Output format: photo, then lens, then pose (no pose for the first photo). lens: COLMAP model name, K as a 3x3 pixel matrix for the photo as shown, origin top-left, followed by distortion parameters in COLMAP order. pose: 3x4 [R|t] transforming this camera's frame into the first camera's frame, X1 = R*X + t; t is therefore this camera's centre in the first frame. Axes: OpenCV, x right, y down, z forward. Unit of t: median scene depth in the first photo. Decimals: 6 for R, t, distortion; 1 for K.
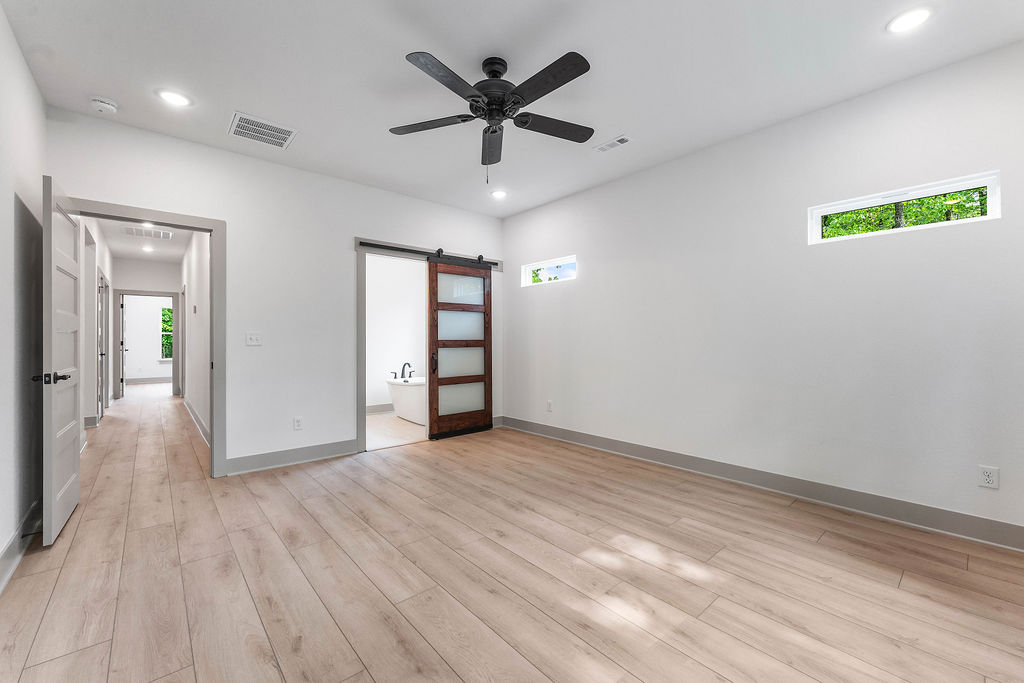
lens RADIAL K [[410.6, 0, 506.6], [0, 410.6, 334.6], [0, 0, 1]] dist [-0.001586, -0.000106]
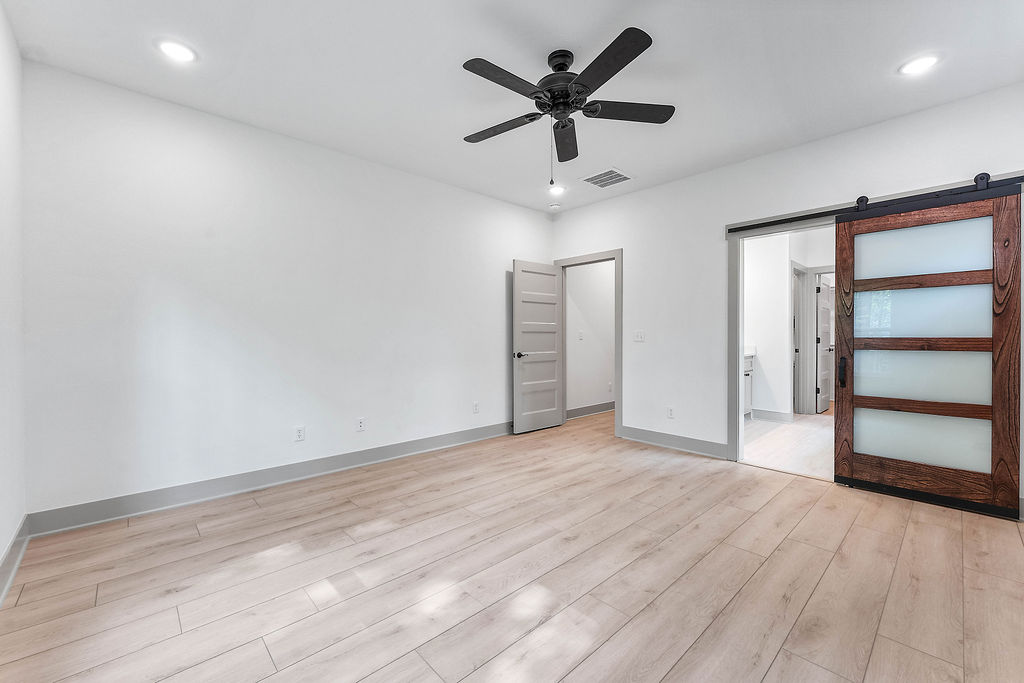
lens RADIAL K [[415.4, 0, 503.3], [0, 415.4, 340.0], [0, 0, 1]] dist [0.000794, 0.000180]
pose [[0.024374, 0.009487, -0.999658, 0.675145], [0.012552, 0.999873, 0.009795, 0.004565], [0.999624, -0.012786, 0.024252, 0.582753]]
